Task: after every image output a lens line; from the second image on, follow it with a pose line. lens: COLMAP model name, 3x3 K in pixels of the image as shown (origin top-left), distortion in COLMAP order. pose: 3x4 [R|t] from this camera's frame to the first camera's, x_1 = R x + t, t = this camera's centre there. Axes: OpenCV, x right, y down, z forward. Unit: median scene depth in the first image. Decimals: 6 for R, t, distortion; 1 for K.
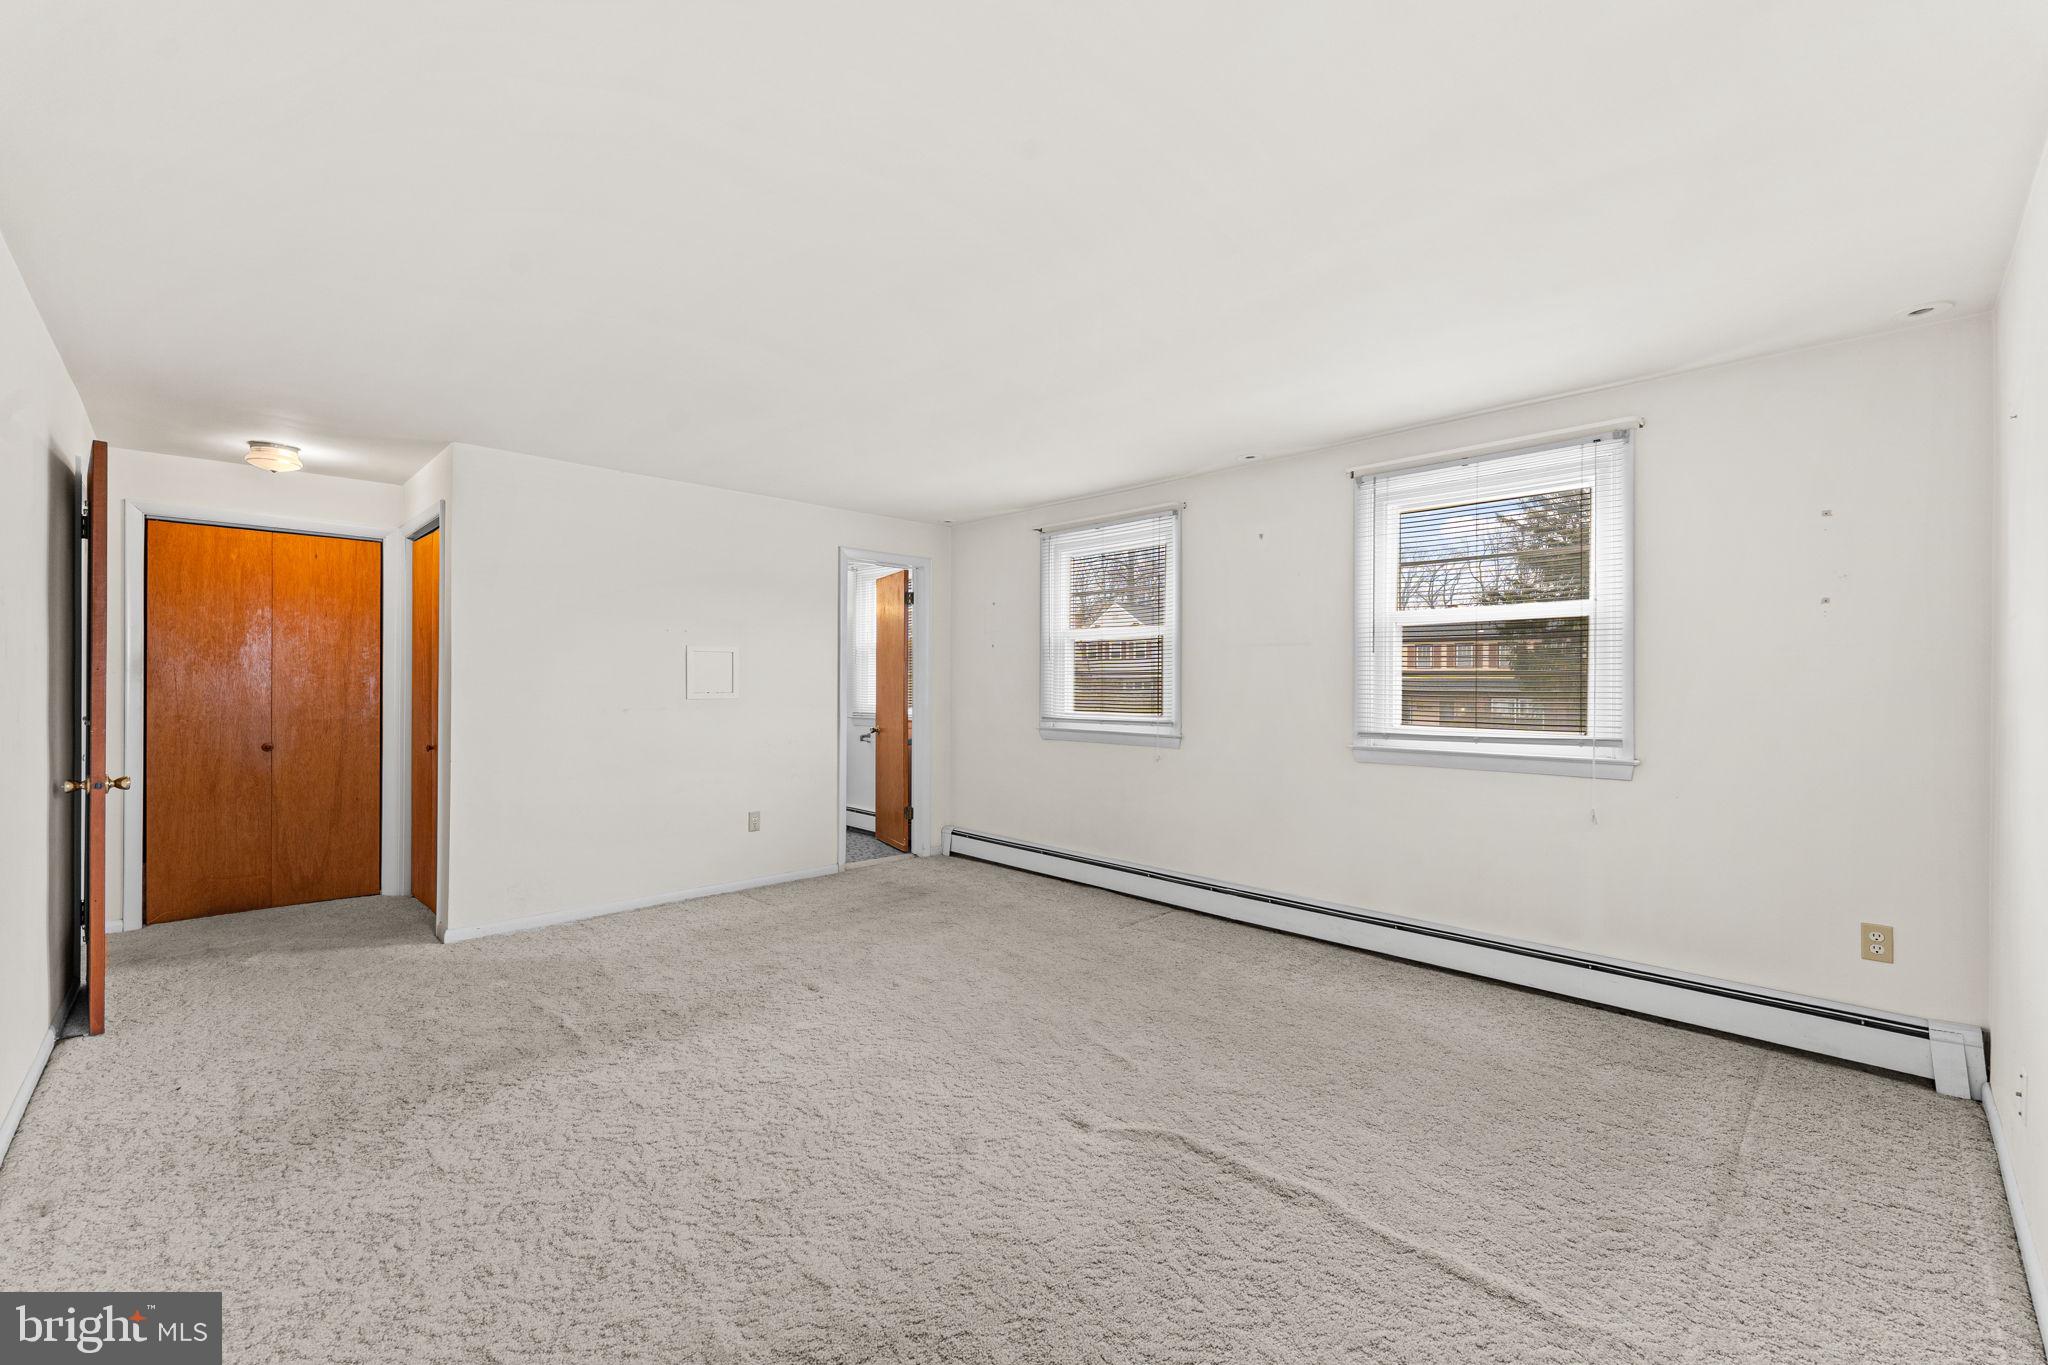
lens RADIAL K [[837.6, 0, 1019.9], [0, 837.6, 691.2], [0, 0, 1]] dist [0.001769, -0.000479]
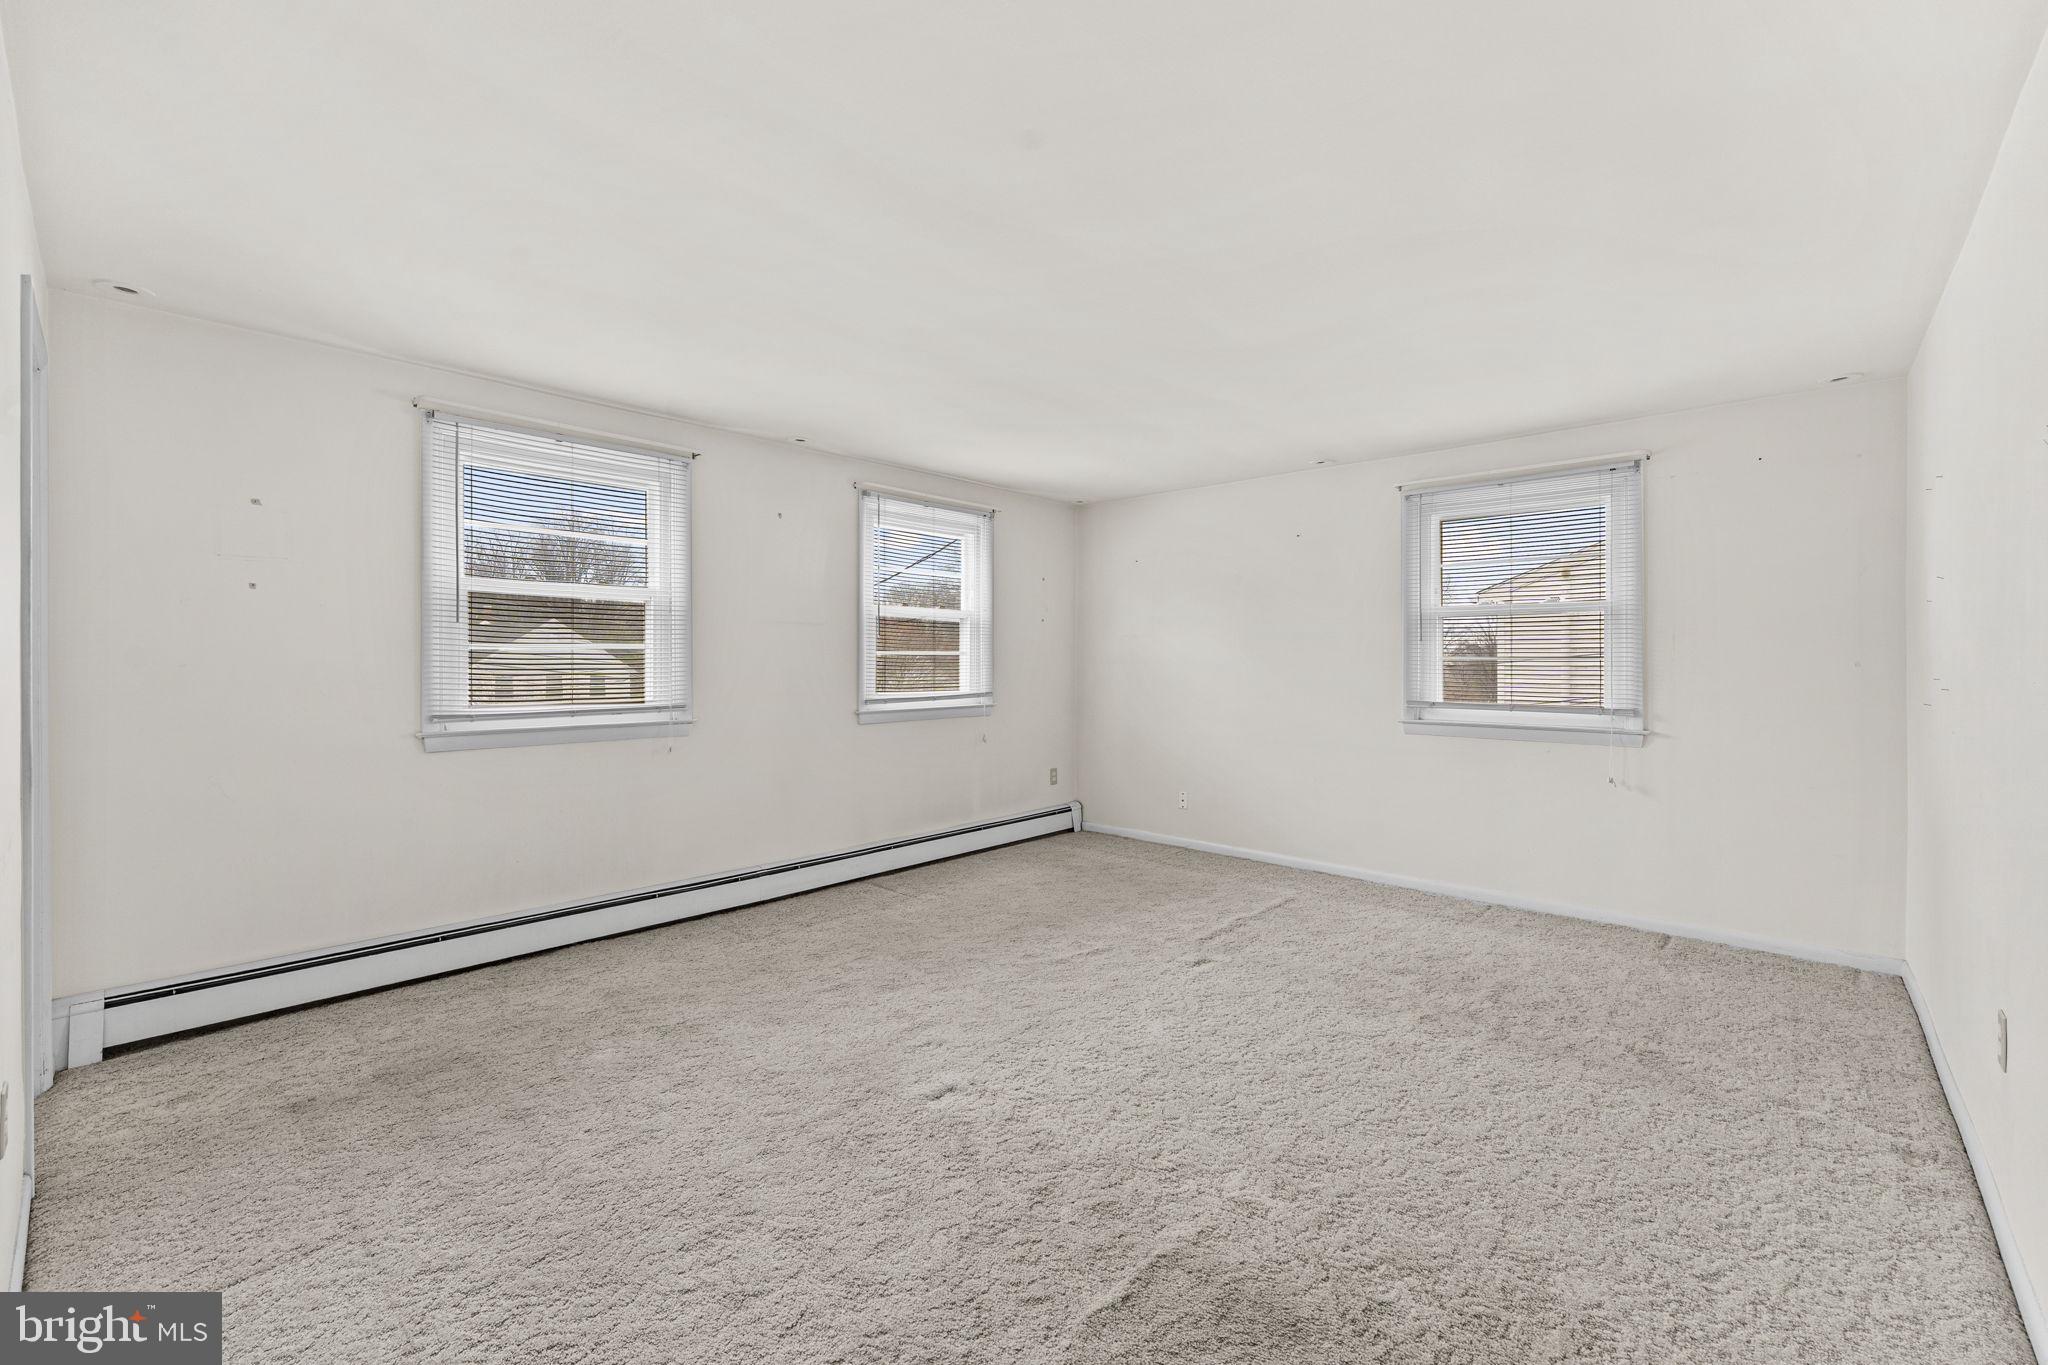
lens RADIAL K [[837.6, 0, 1017.1], [0, 837.6, 672.0], [0, 0, 1]] dist [0.001769, -0.000479]
pose [[-0.064852, -0.015781, 0.997770, -0.705415], [0.003050, 0.999867, 0.016012, -0.009922], [-0.997890, 0.004082, -0.064795, 0.726931]]
